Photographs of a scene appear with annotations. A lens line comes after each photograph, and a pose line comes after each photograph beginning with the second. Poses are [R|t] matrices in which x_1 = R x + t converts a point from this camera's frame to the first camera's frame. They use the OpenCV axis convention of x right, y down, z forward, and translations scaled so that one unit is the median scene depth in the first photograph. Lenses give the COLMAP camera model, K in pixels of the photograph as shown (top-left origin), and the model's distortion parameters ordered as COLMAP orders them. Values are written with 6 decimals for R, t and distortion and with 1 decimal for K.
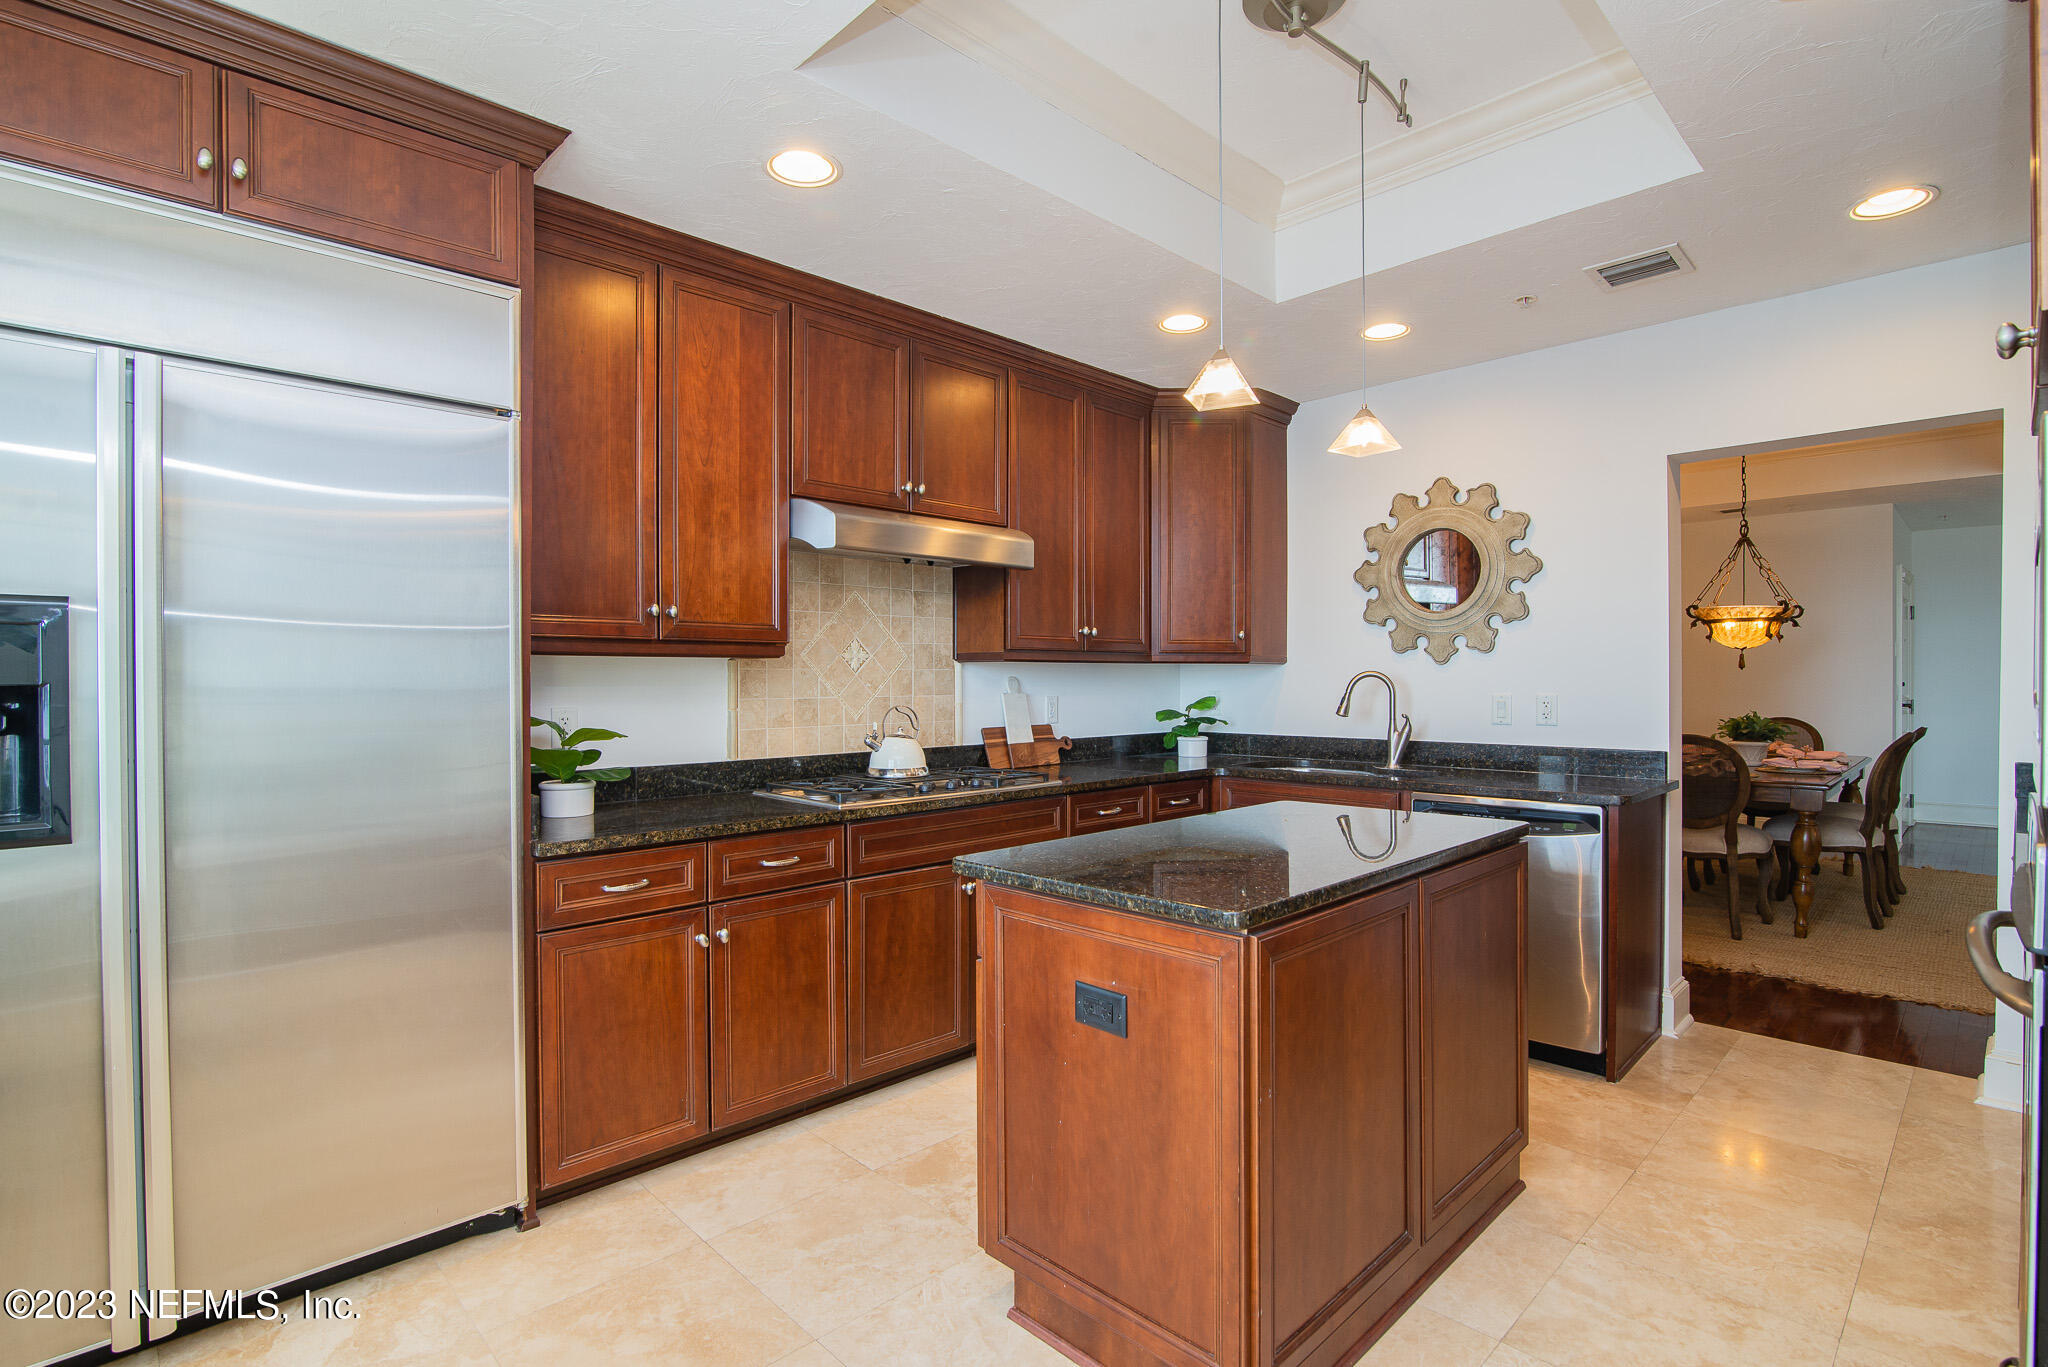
lens RADIAL K [[985.1, 0, 1024.0], [0, 985.1, 683.5], [0, 0, 1]] dist [-0.018273, -0.000047]
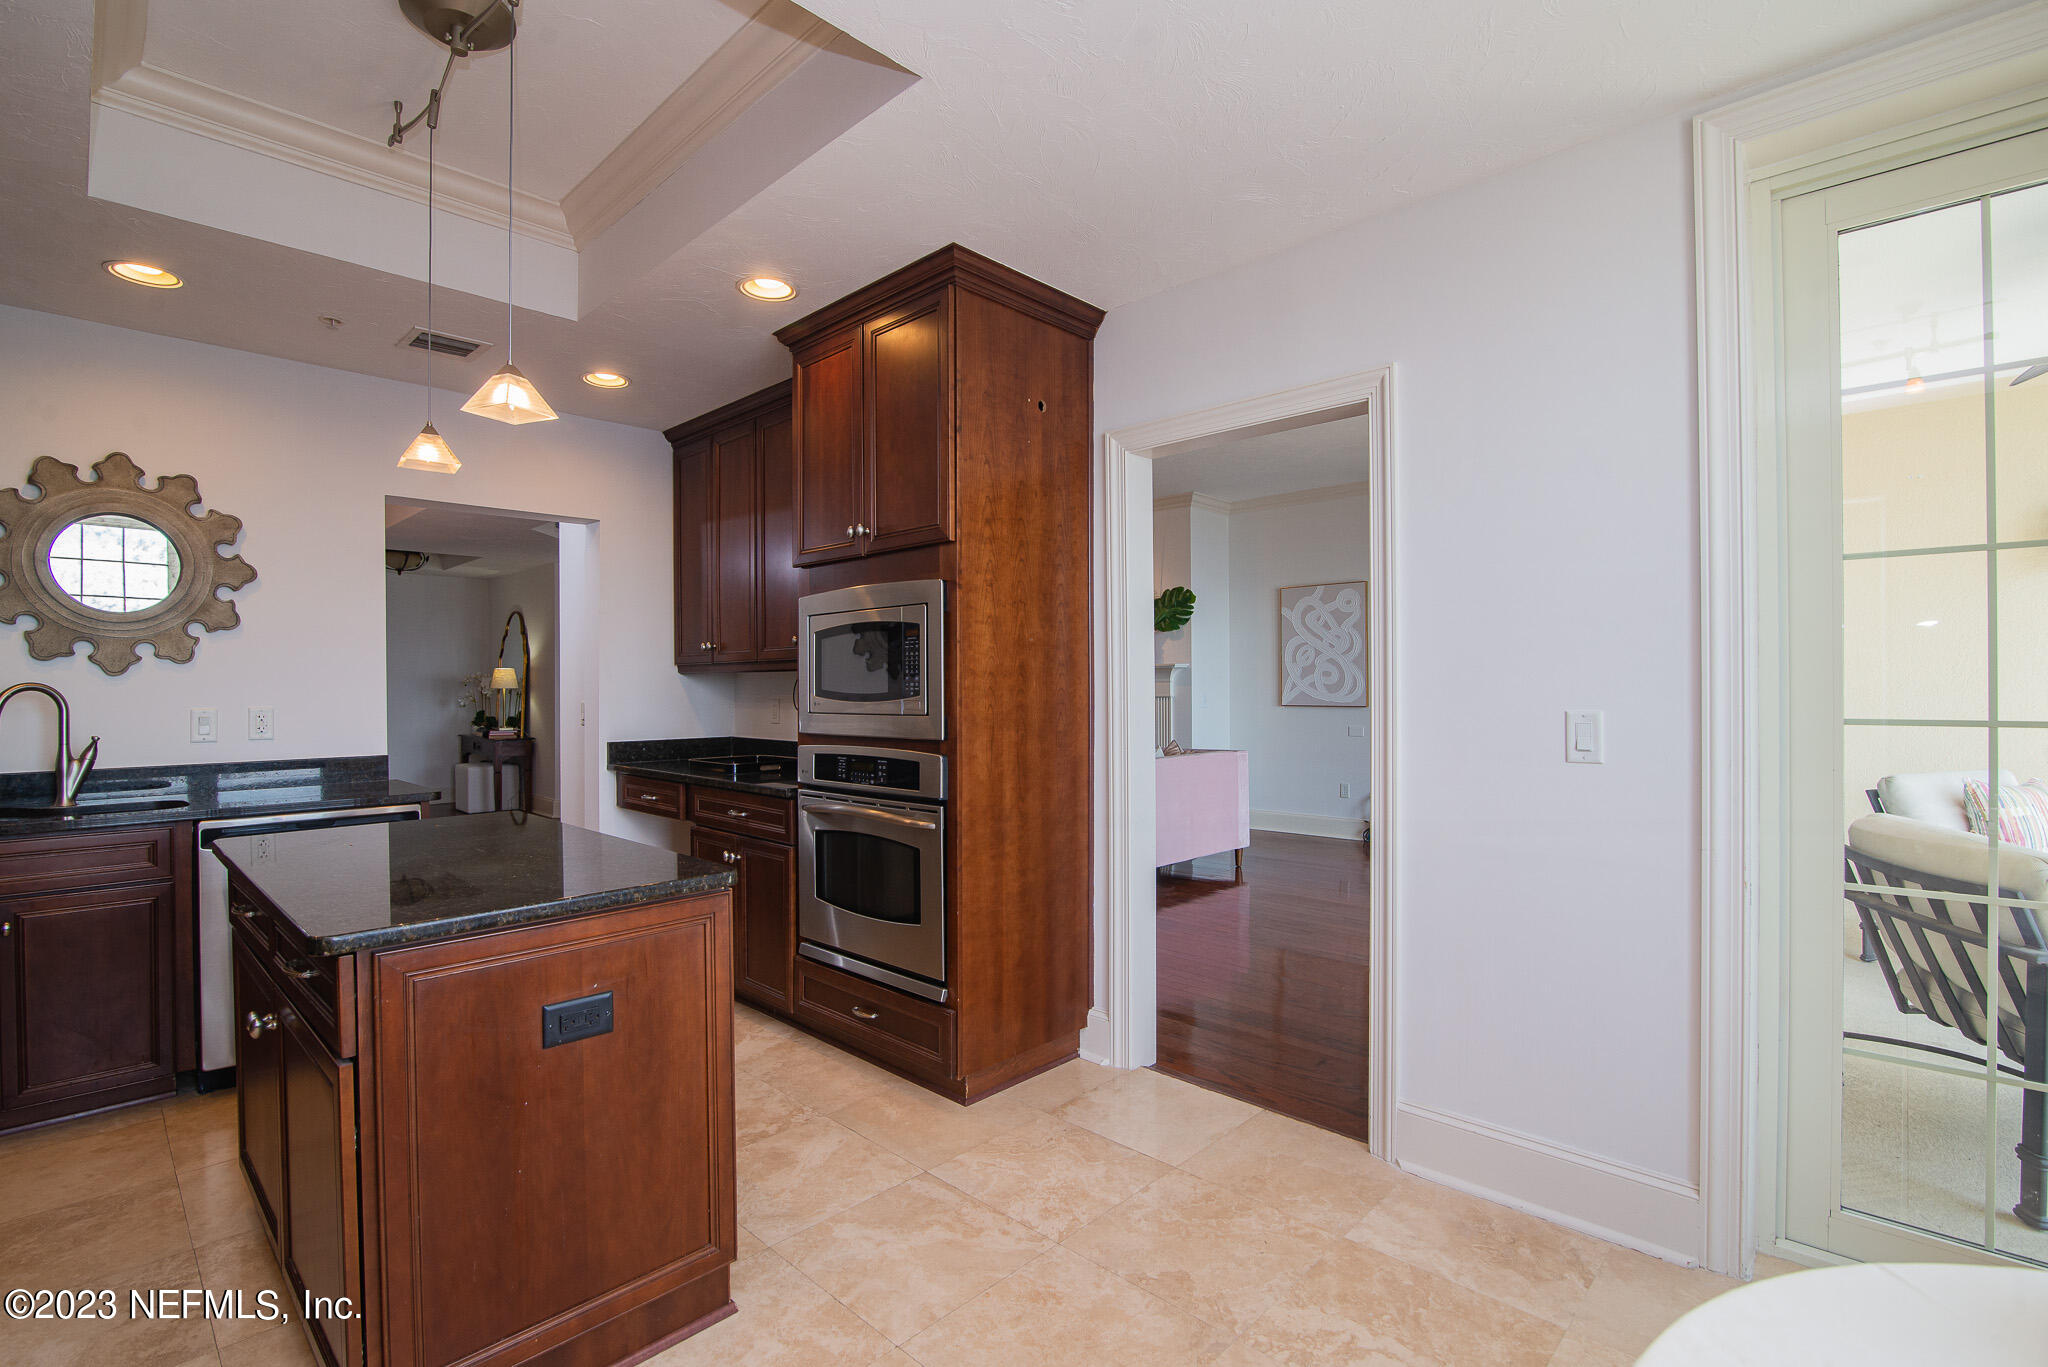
lens RADIAL K [[943.1, 0, 1024.0], [0, 943.1, 683.5], [0, 0, 1]] dist [-0.015951, 0.000226]
pose [[-0.032393, 0.007371, 0.999448, -0.406732], [0.009153, 0.999933, -0.007078, 0.000357], [-0.999433, 0.008918, -0.032459, 0.261967]]
